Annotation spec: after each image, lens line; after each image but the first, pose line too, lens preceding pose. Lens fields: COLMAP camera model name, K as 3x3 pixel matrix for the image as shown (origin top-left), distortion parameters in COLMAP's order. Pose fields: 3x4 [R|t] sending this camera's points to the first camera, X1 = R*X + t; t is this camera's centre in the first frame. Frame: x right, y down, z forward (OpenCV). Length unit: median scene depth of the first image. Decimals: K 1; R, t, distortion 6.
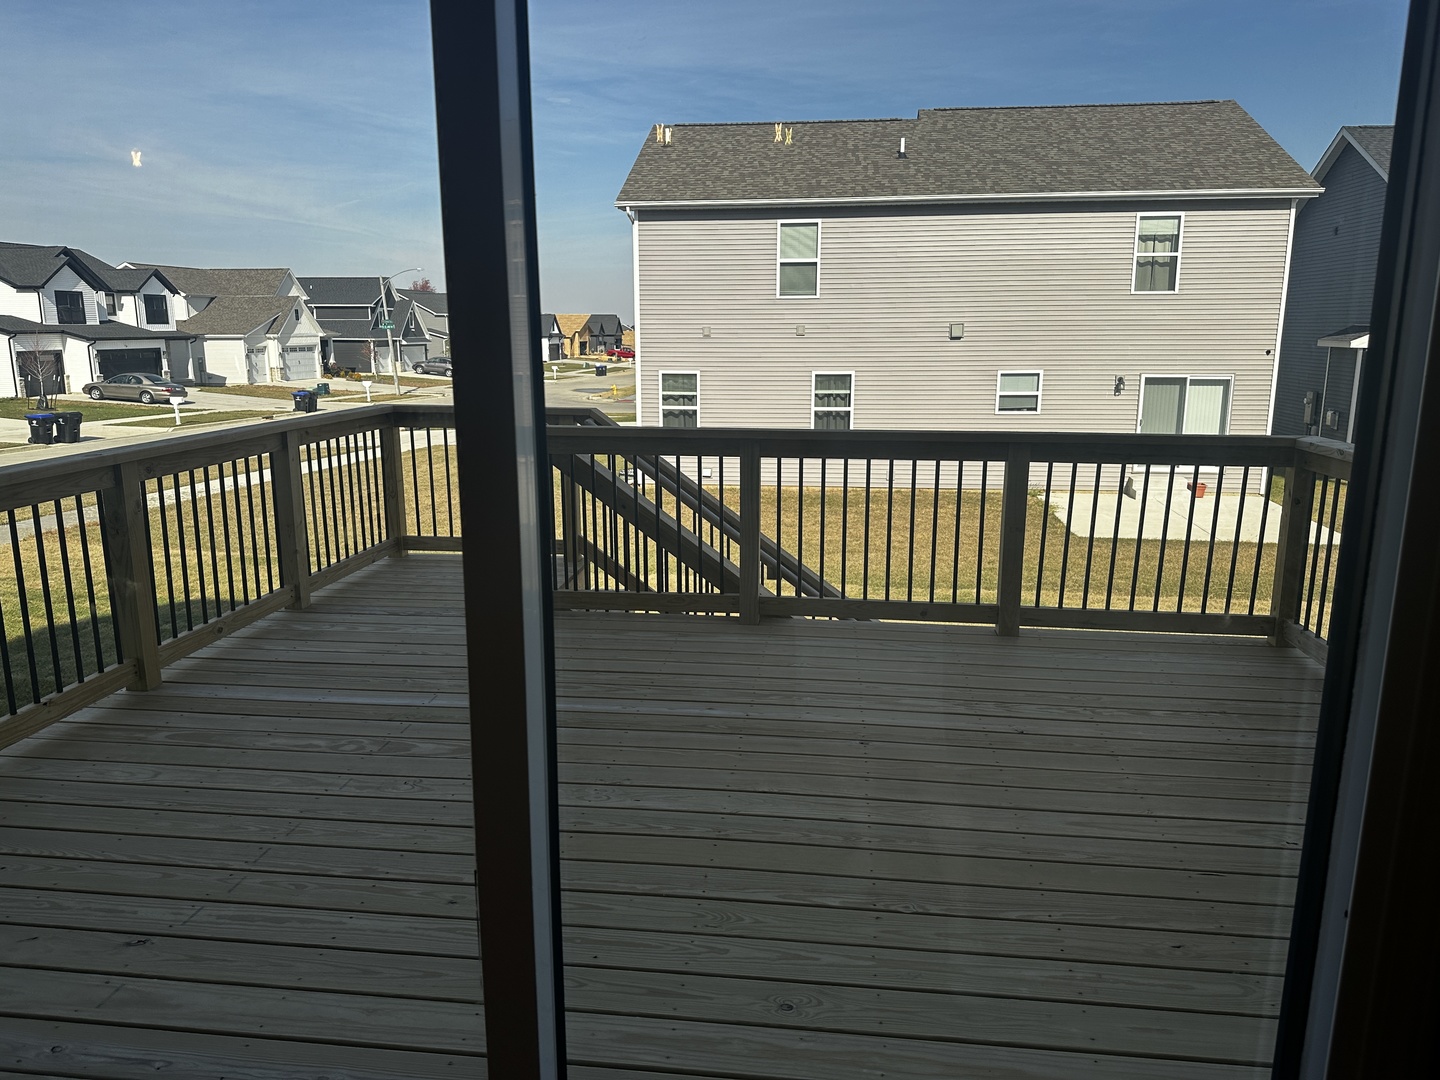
lens RADIAL K [[1005.5, 0, 717.7], [0, 1005.5, 539.4], [0, 0, 1]] dist [-0.010770, -0.004299]
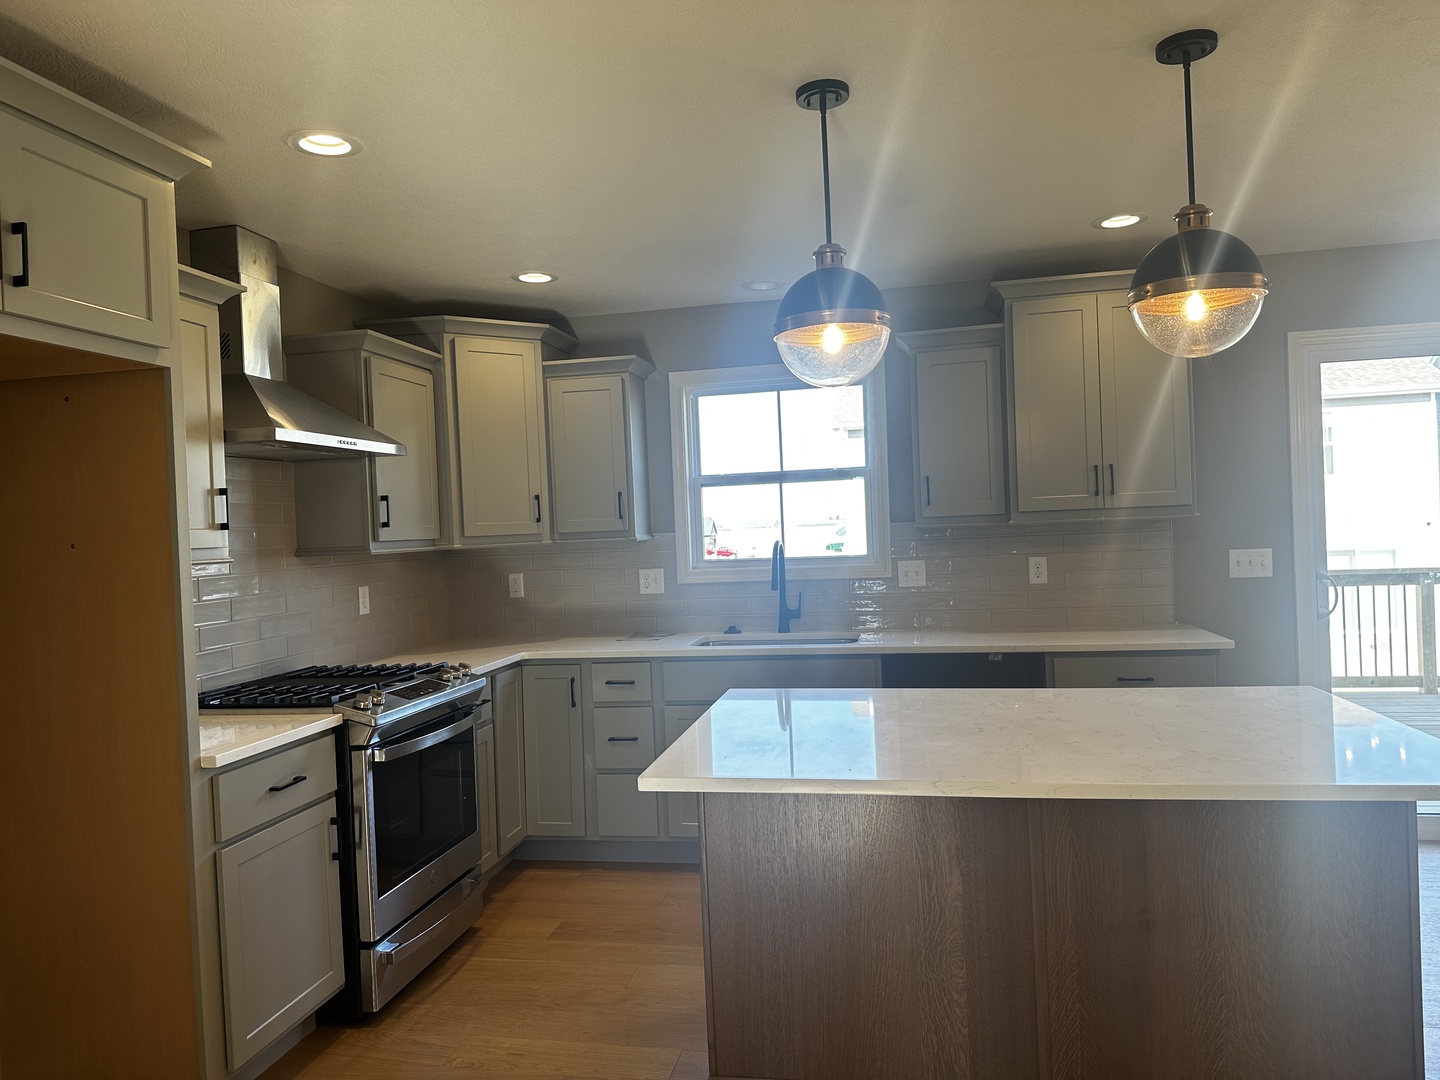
lens RADIAL K [[1005.5, 0, 723.9], [0, 1005.5, 541.9], [0, 0, 1]] dist [-0.010770, -0.004299]
pose [[0.996550, -0.044002, -0.070366, -0.692562], [0.029320, 0.979865, -0.197496, 0.136615], [0.077639, 0.194752, 0.977775, -0.661449]]
